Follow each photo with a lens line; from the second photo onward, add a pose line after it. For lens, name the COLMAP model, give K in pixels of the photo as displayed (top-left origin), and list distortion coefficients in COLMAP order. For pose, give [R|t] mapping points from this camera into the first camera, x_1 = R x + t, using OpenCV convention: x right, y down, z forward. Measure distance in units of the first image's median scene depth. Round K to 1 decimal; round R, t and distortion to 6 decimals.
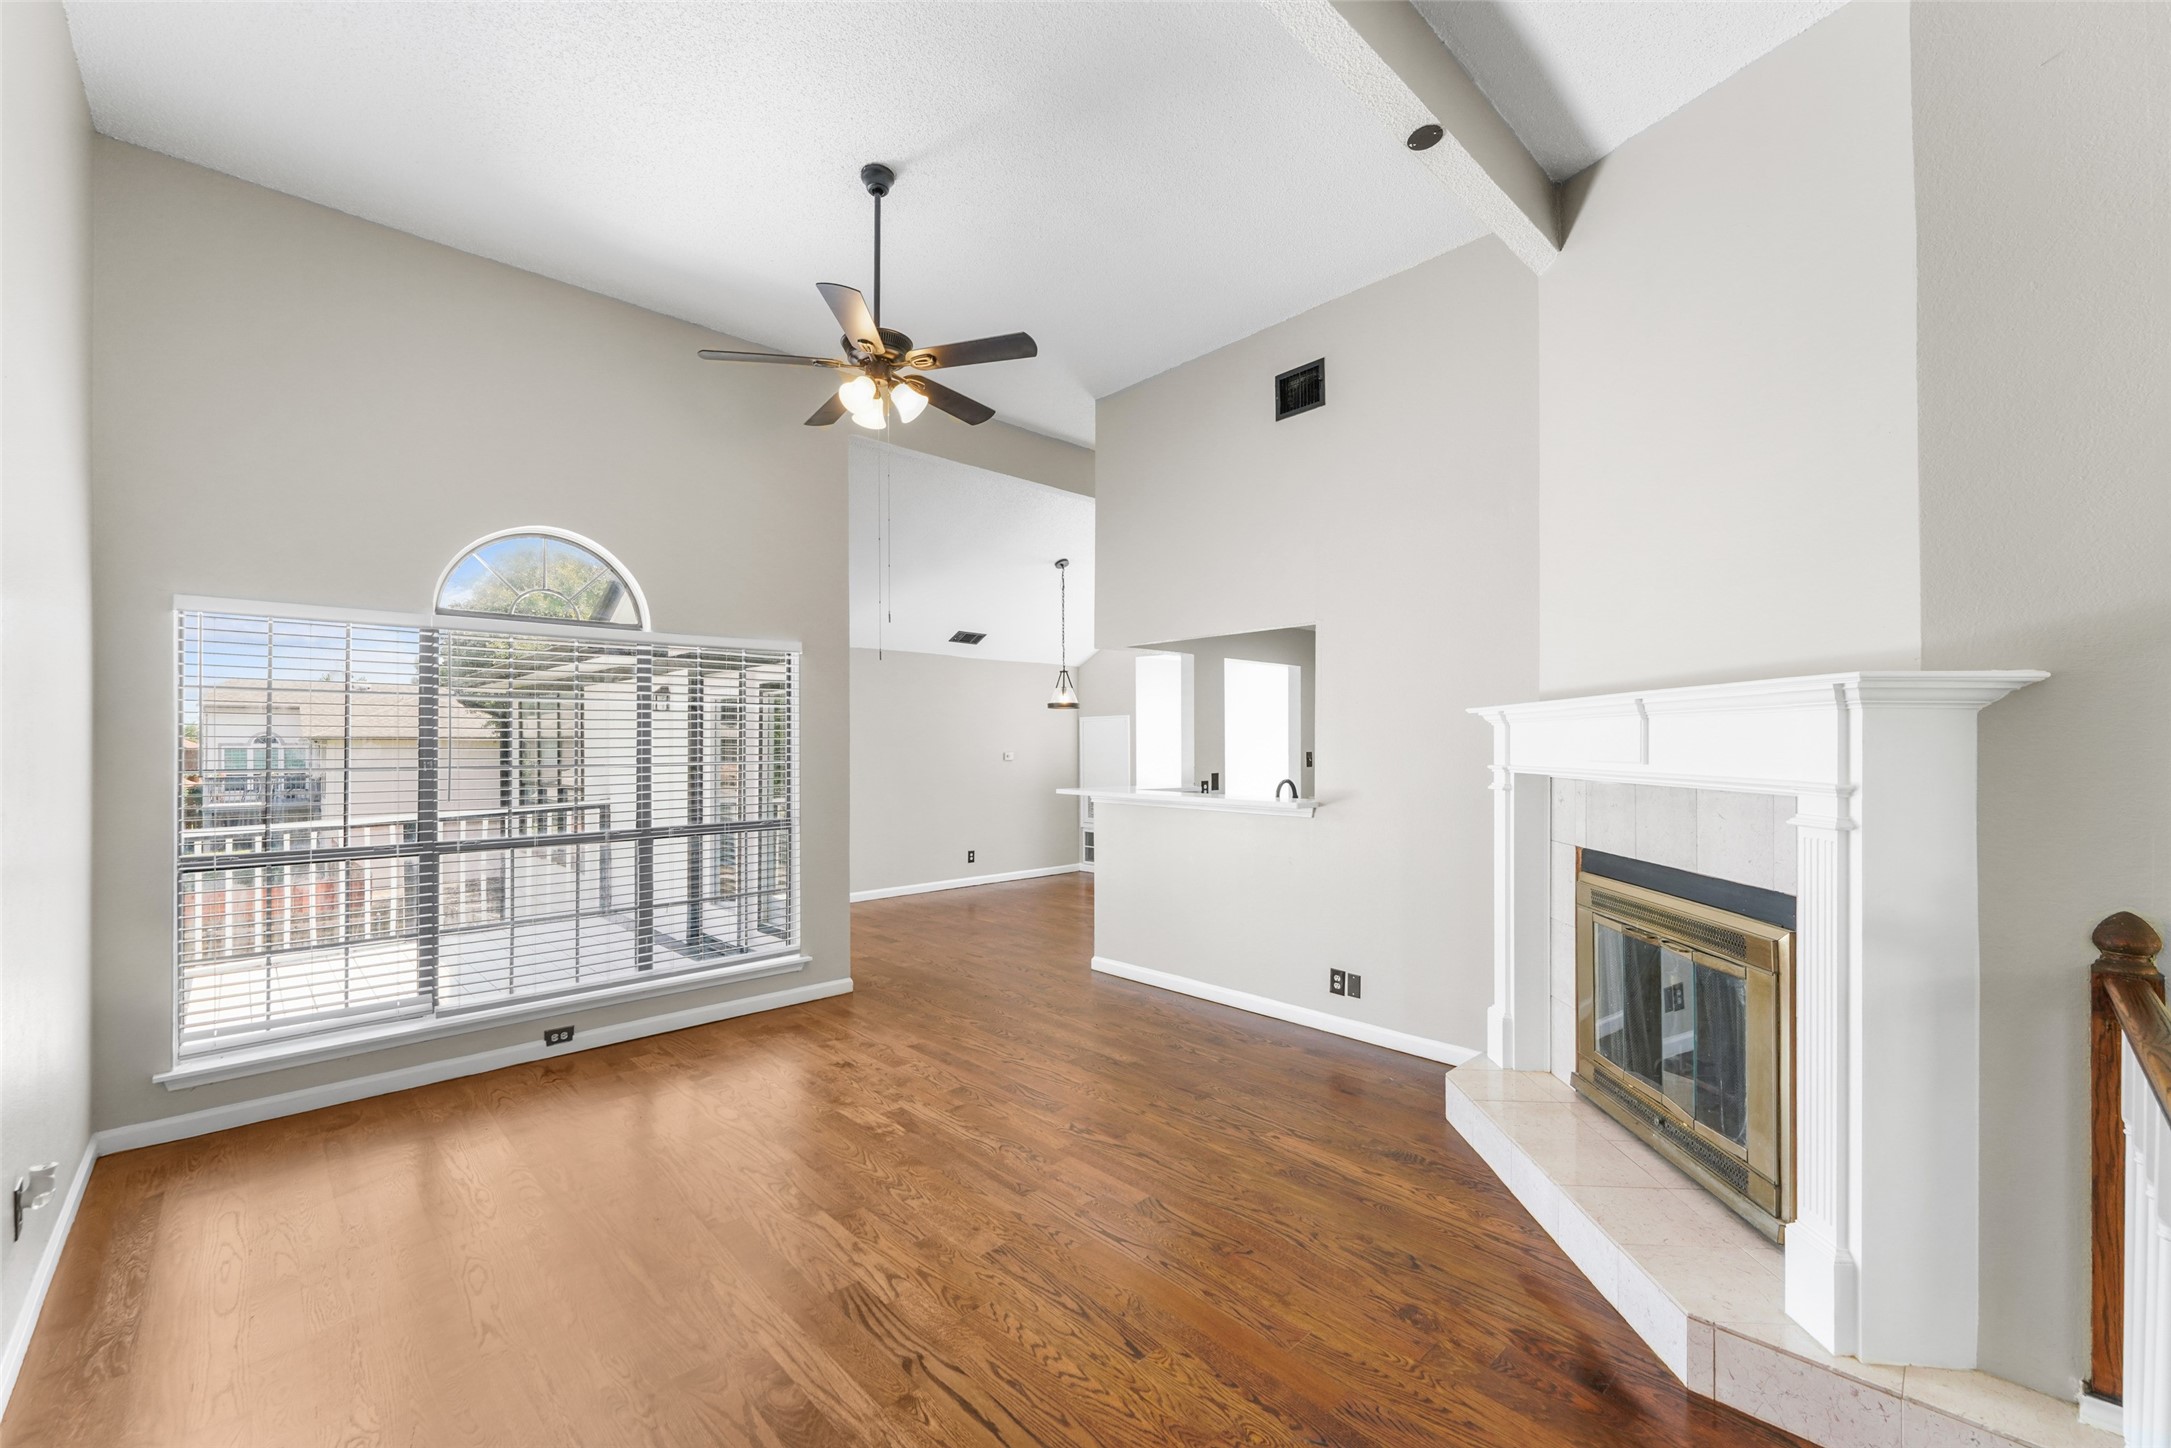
lens RADIAL K [[877.4, 0, 1070.4], [0, 877.4, 737.1], [0, 0, 1]] dist [0.010026, -0.002566]
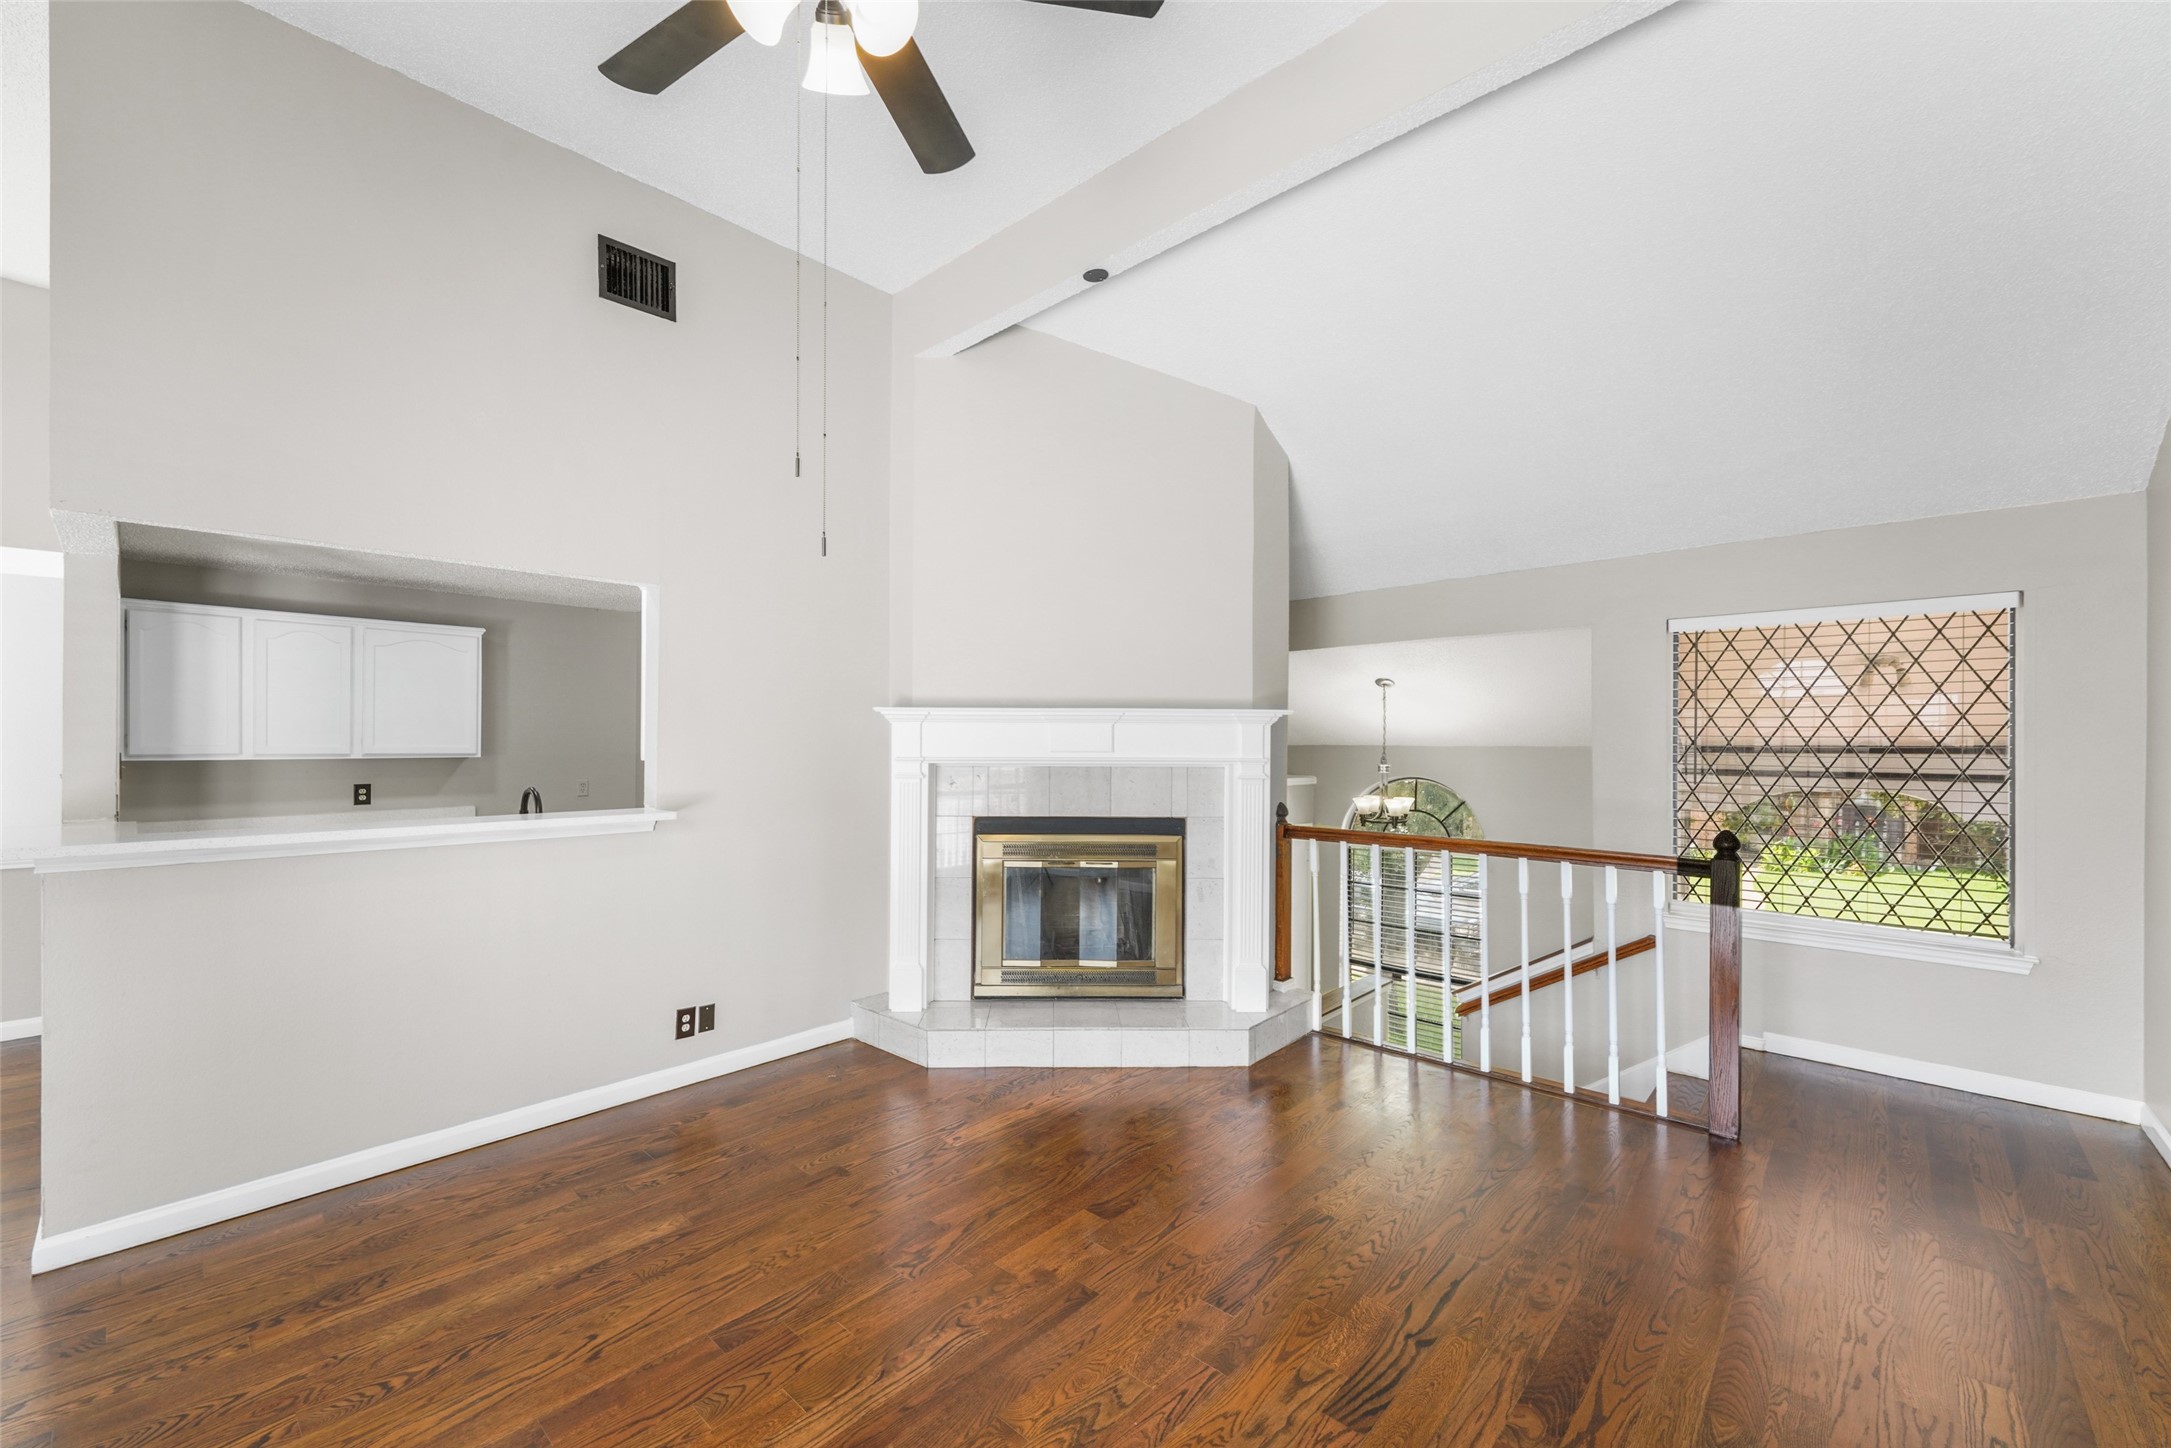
lens RADIAL K [[877.4, 0, 1048.3], [0, 877.4, 751.3], [0, 0, 1]] dist [0.010026, -0.002566]
pose [[-0.058486, -0.013629, 0.998195, -0.856807], [-0.008889, 0.999874, 0.013131, 0.007599], [-0.998249, -0.008105, -0.058600, 1.093888]]
